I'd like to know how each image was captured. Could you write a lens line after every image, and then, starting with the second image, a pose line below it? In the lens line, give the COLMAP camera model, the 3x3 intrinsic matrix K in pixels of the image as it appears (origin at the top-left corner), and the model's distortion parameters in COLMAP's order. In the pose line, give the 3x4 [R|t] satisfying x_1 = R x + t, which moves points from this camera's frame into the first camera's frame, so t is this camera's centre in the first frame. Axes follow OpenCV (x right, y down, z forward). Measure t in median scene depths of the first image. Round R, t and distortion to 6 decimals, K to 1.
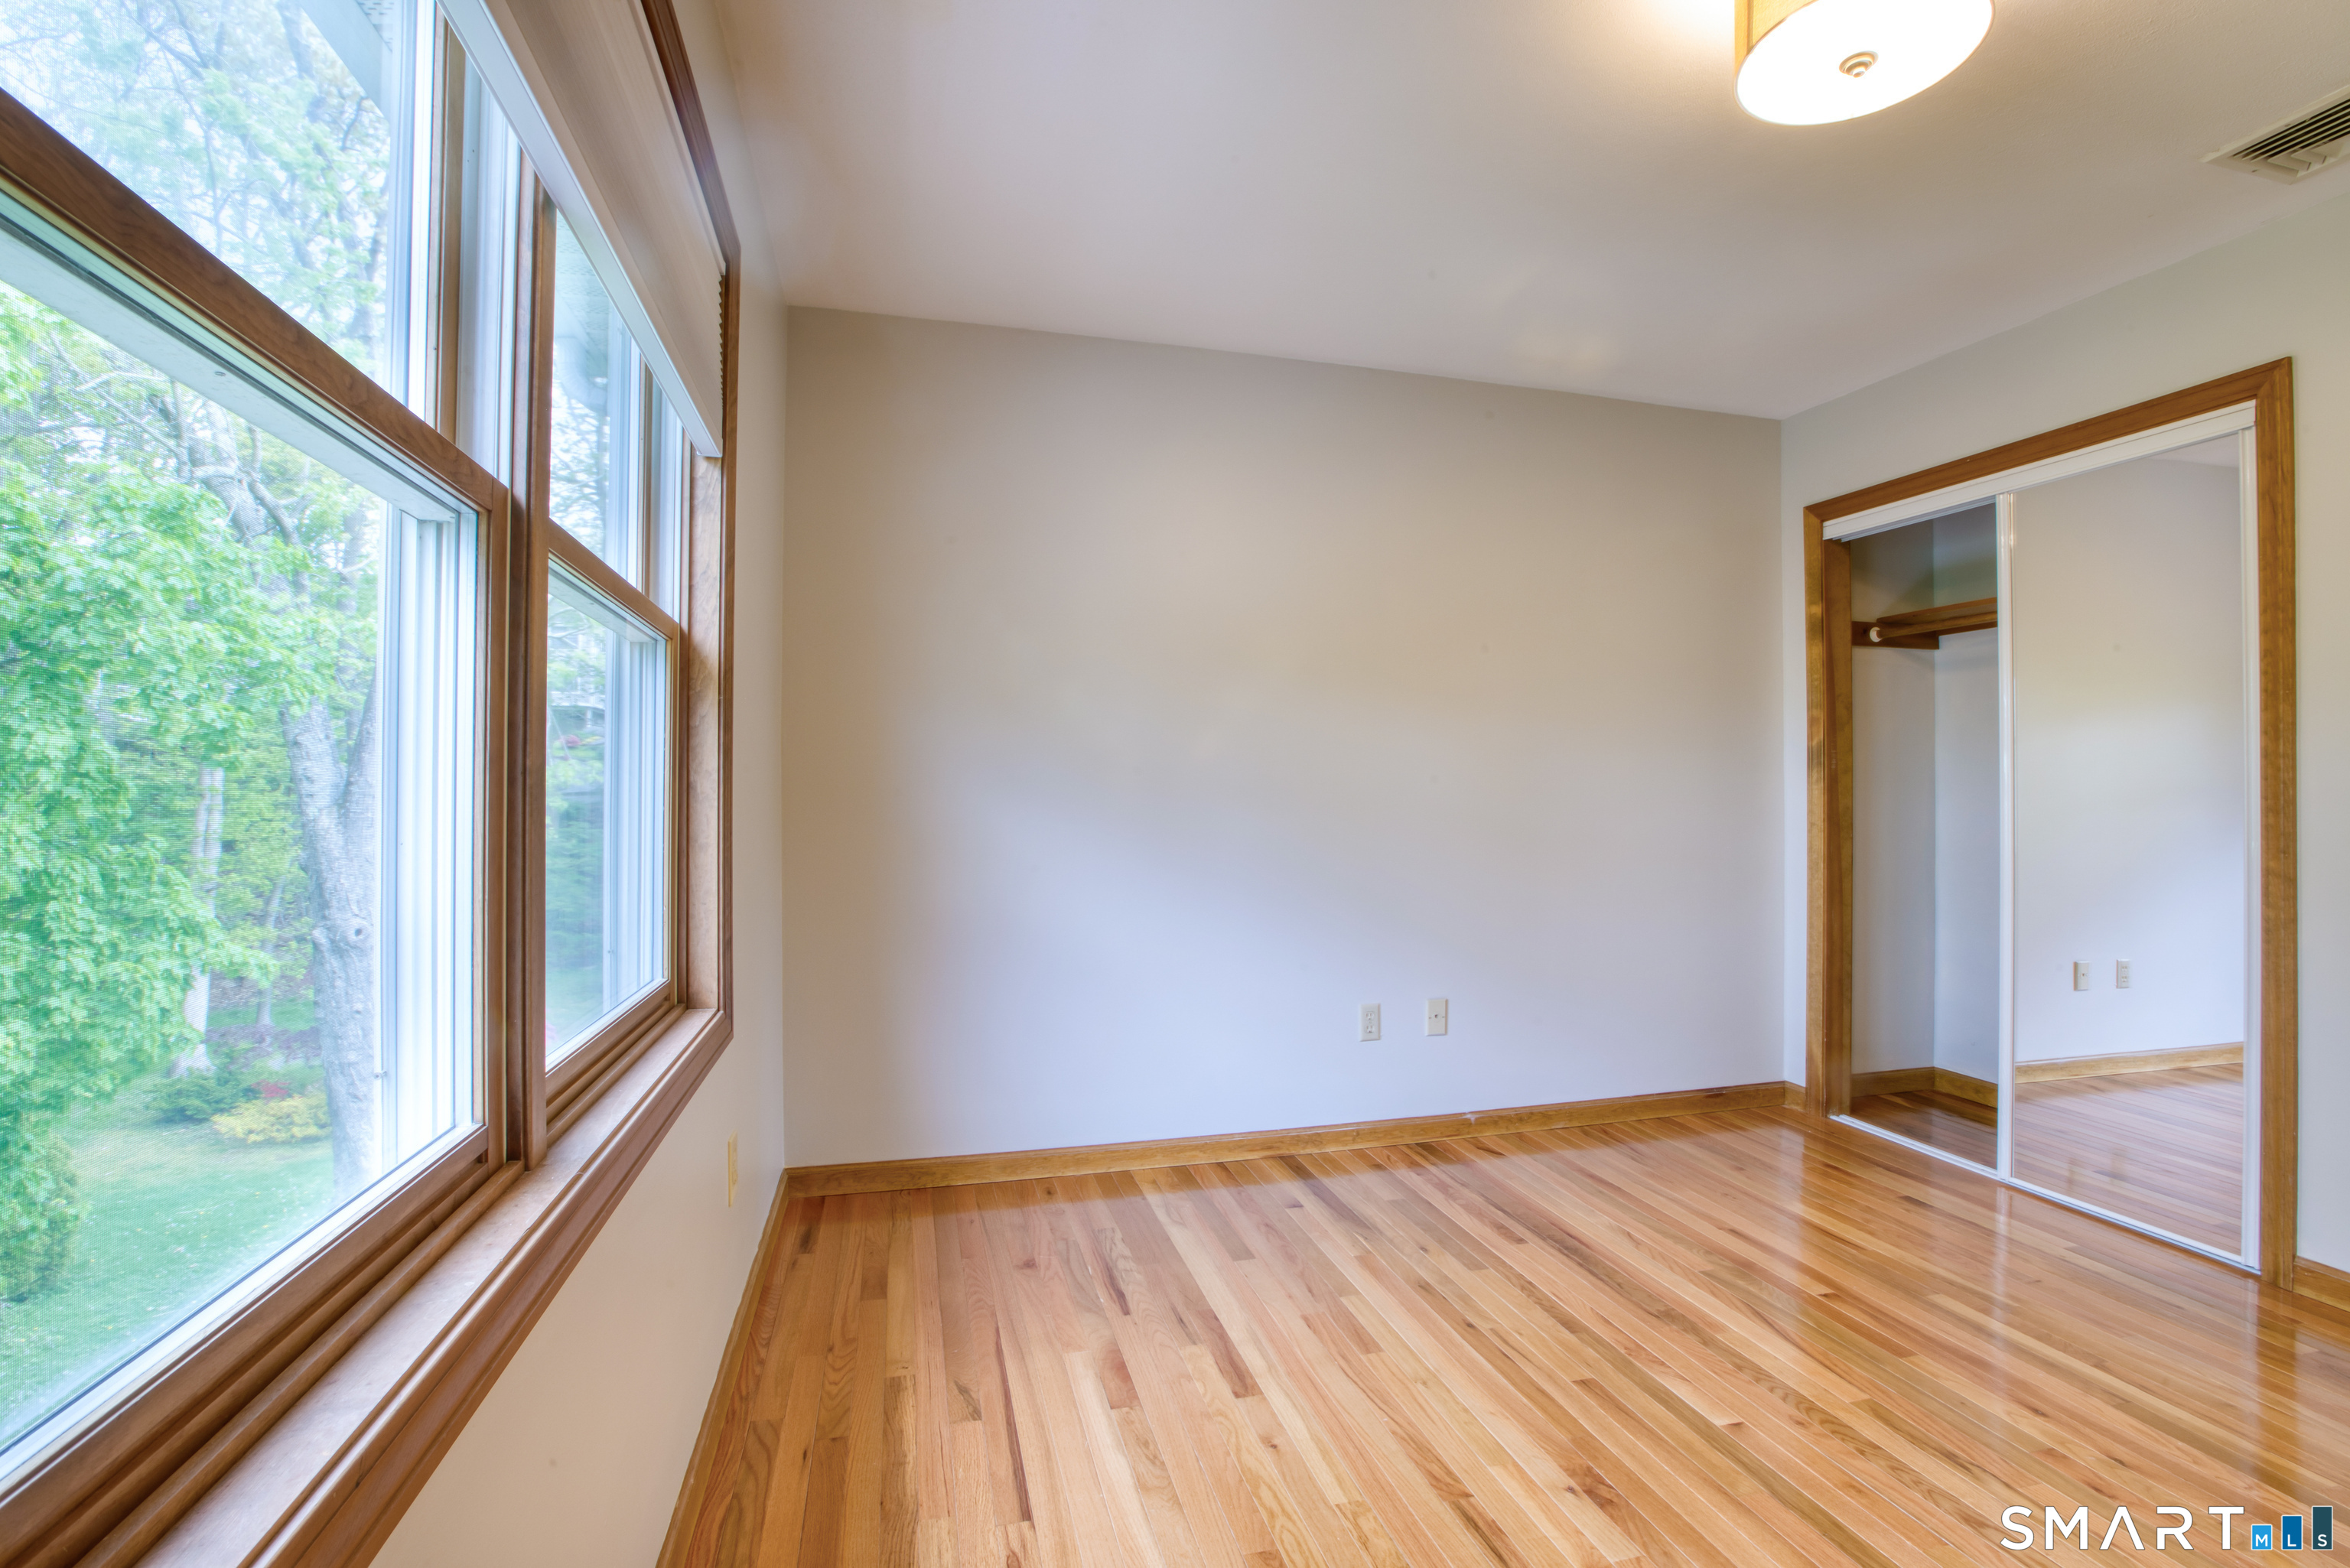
lens RADIAL K [[1074.5, 0, 1184.2], [0, 1074.5, 789.2], [0, 0, 1]] dist [-0.041990, 0.012395]
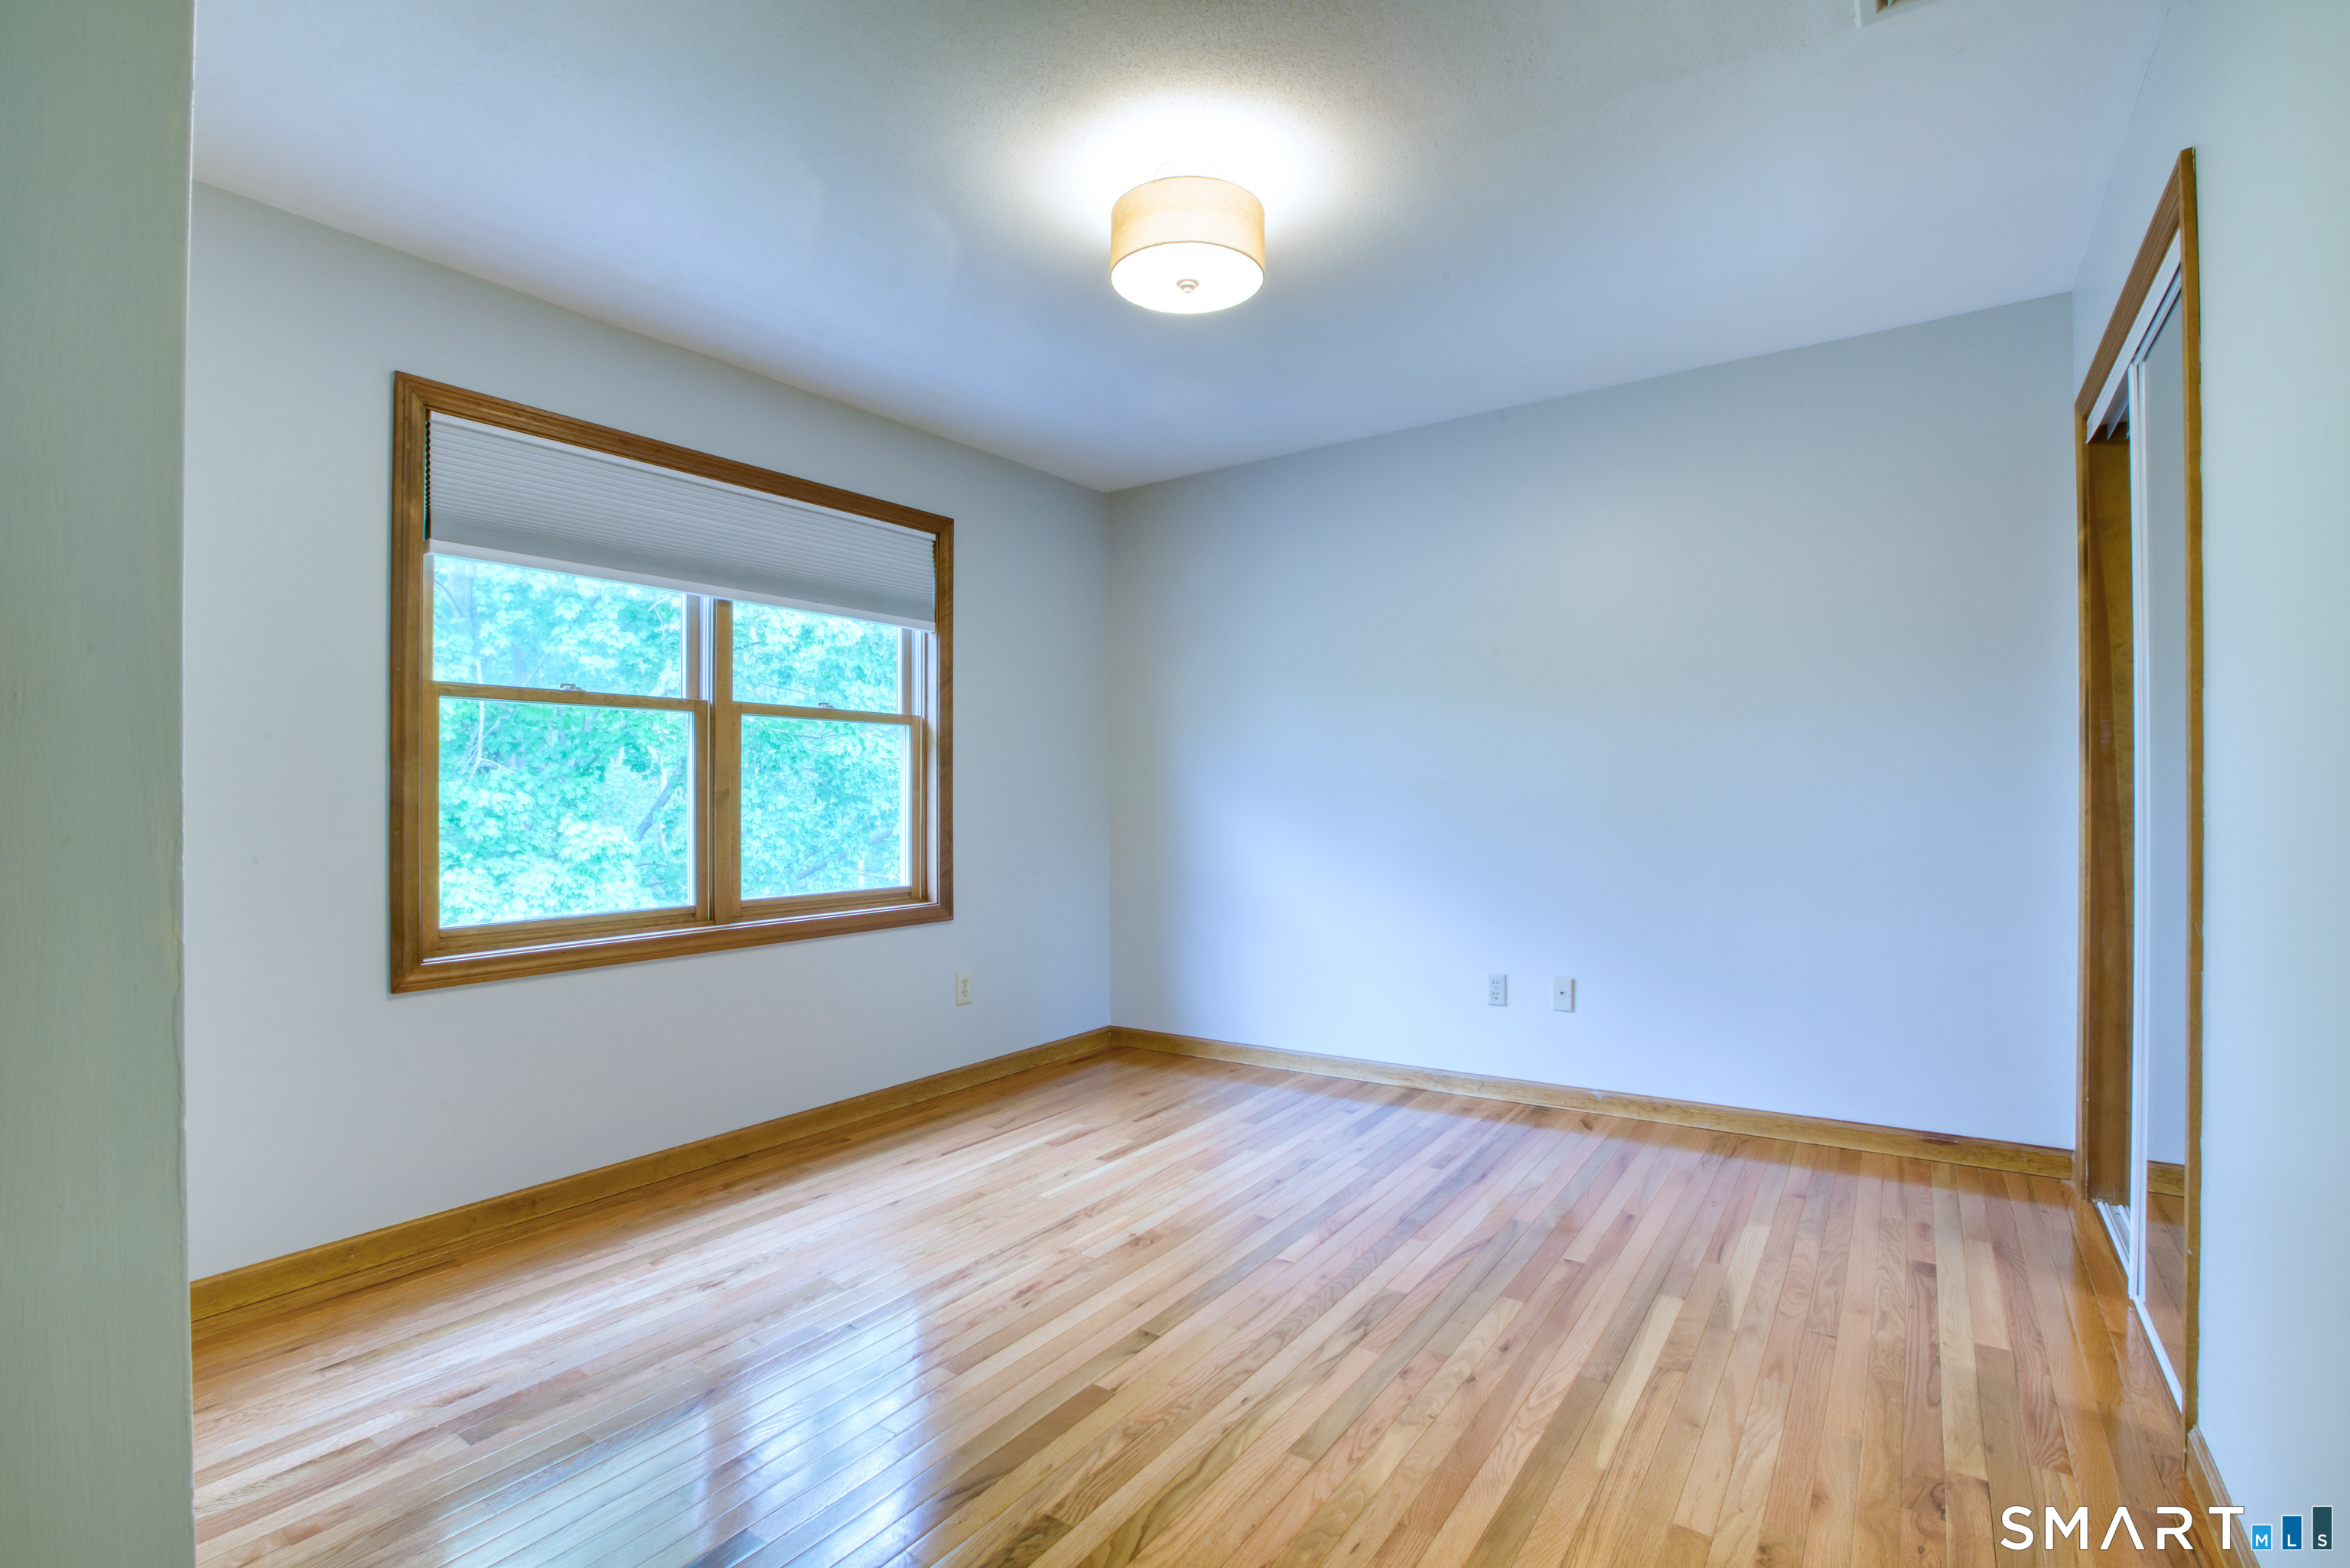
lens RADIAL K [[1074.5, 0, 1158.0], [0, 1074.5, 793.0], [0, 0, 1]] dist [-0.041990, 0.012395]
pose [[0.642254, -0.012643, -0.766388, 1.032027], [0.009826, 0.999918, -0.008262, 0.024570], [0.766429, -0.002224, 0.642325, 0.021882]]
